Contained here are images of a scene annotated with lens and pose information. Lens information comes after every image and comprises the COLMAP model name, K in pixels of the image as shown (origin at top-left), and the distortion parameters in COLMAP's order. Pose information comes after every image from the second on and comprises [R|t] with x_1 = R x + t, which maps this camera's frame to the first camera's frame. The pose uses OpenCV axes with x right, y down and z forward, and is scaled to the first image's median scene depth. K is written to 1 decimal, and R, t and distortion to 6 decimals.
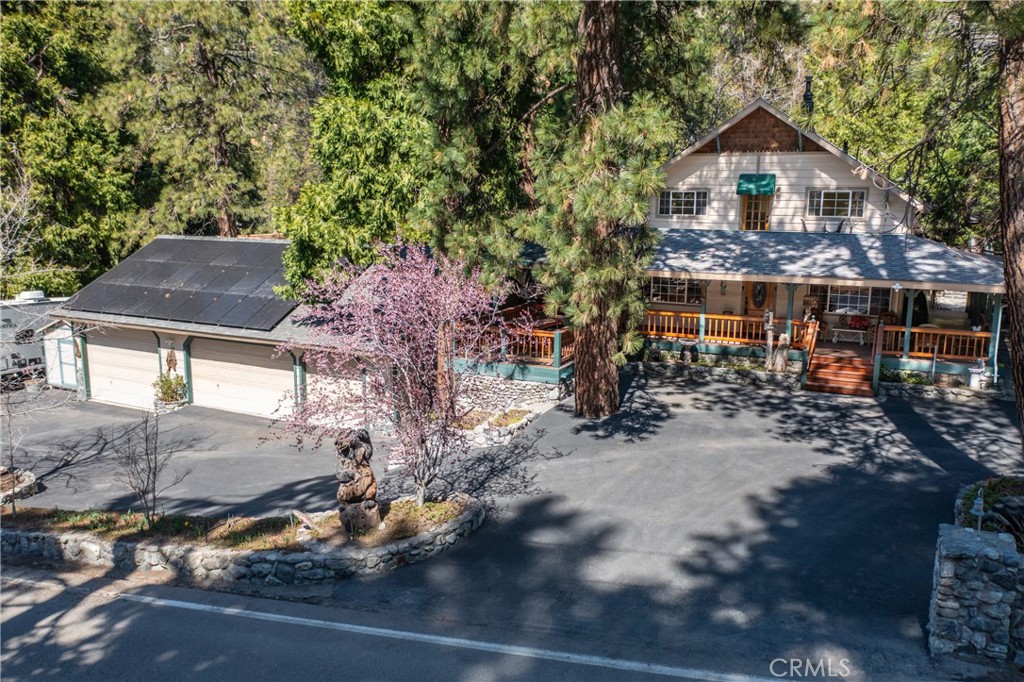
lens RADIAL K [[798.1, 0, 505.8], [0, 798.1, 337.8], [0, 0, 1]] dist [-0.025636, -0.009688]
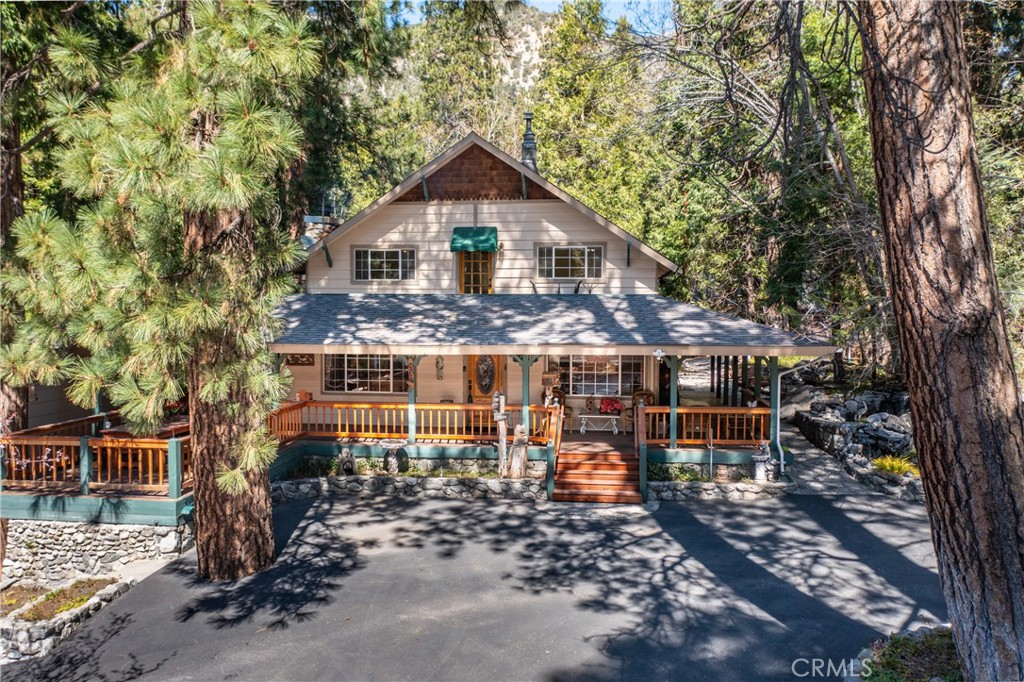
lens RADIAL K [[798.1, 0, 508.4], [0, 798.1, 340.0], [0, 0, 1]] dist [-0.025636, -0.009688]
pose [[0.944609, -0.017737, 0.327717, 0.108807], [0.060389, 0.990883, -0.120433, 0.005682], [-0.322593, 0.133553, 0.937069, 0.328761]]
